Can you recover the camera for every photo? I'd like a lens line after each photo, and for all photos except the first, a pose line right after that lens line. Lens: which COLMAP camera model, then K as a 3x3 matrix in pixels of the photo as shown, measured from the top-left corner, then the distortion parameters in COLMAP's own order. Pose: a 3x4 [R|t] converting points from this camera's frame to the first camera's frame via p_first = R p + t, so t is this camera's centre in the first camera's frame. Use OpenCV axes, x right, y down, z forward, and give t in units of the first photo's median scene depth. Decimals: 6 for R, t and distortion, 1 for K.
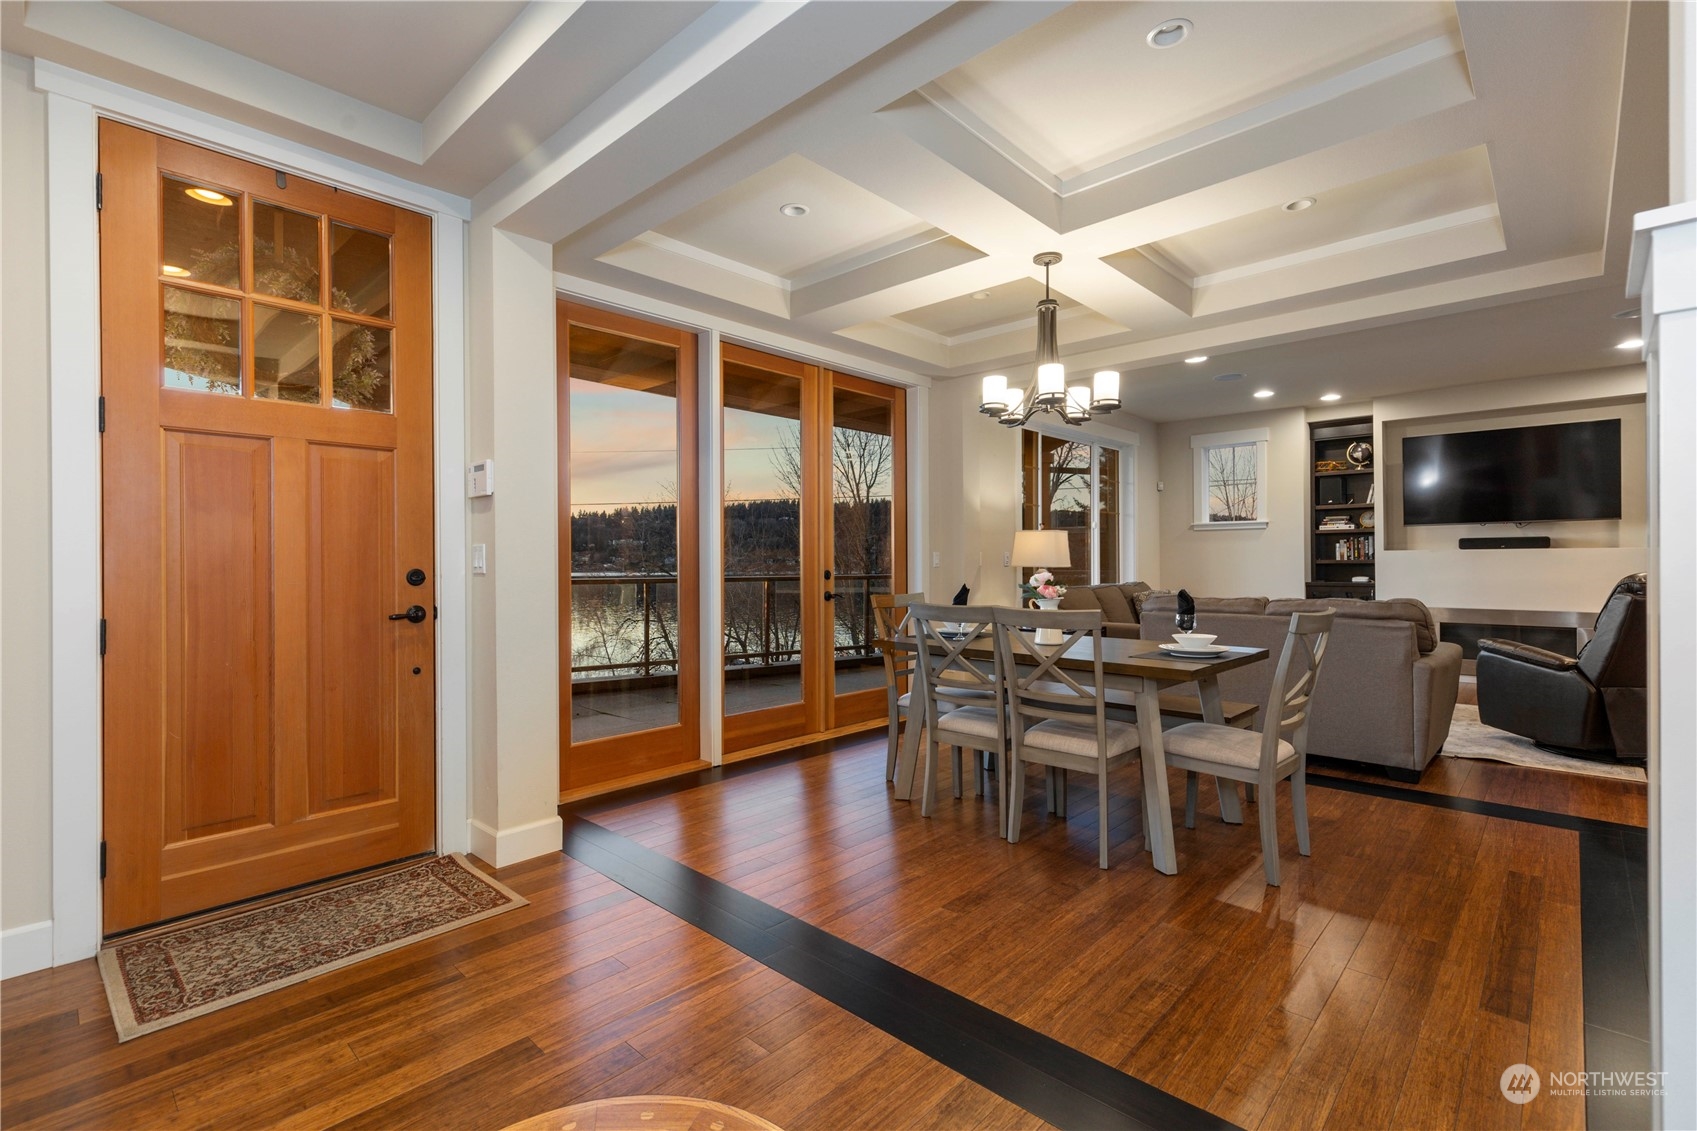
lens RADIAL K [[769.4, 0, 839.6], [0, 769.4, 564.0], [0, 0, 1]] dist [0.005327, -0.001177]
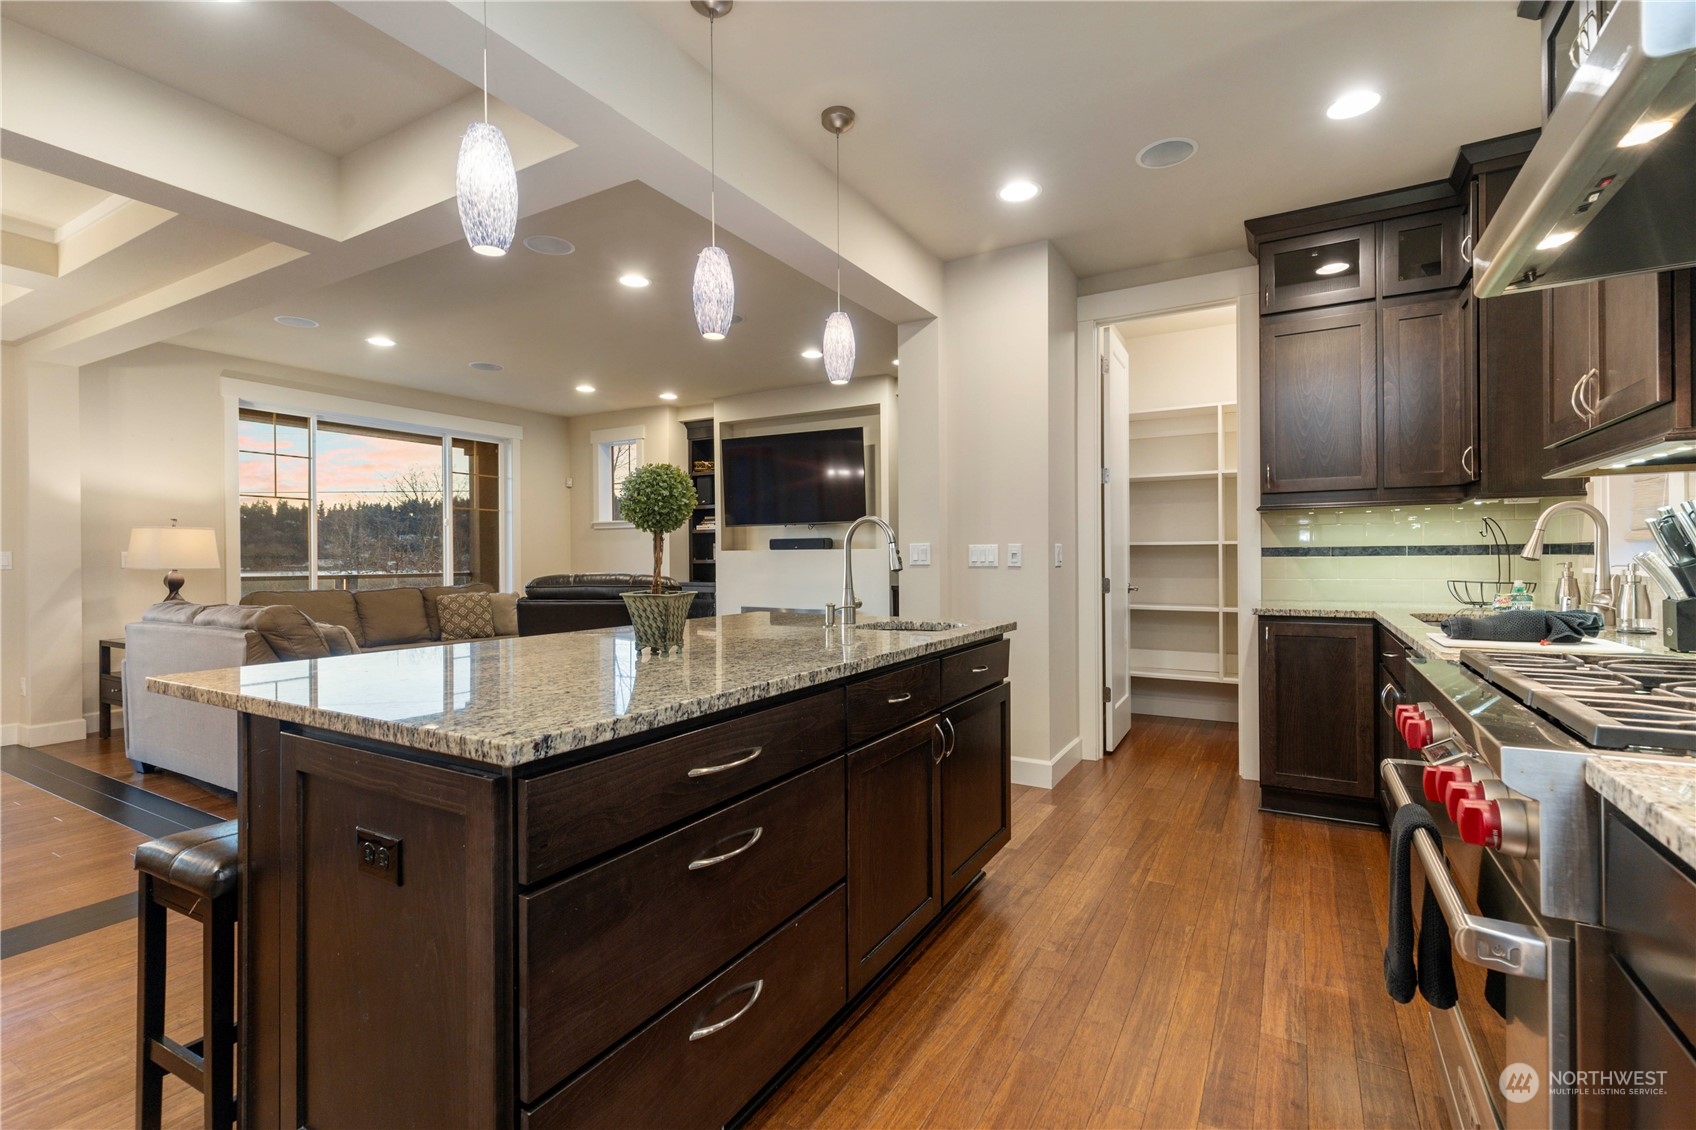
lens RADIAL K [[768.9, 0, 841.5], [0, 768.9, 559.3], [0, 0, 1]] dist [0.005327, -0.001177]
pose [[0.975309, 0.001849, 0.220838, 0.613332], [-0.001215, 0.999995, -0.003006, -0.003677], [-0.220842, 0.002663, 0.975306, -0.014055]]
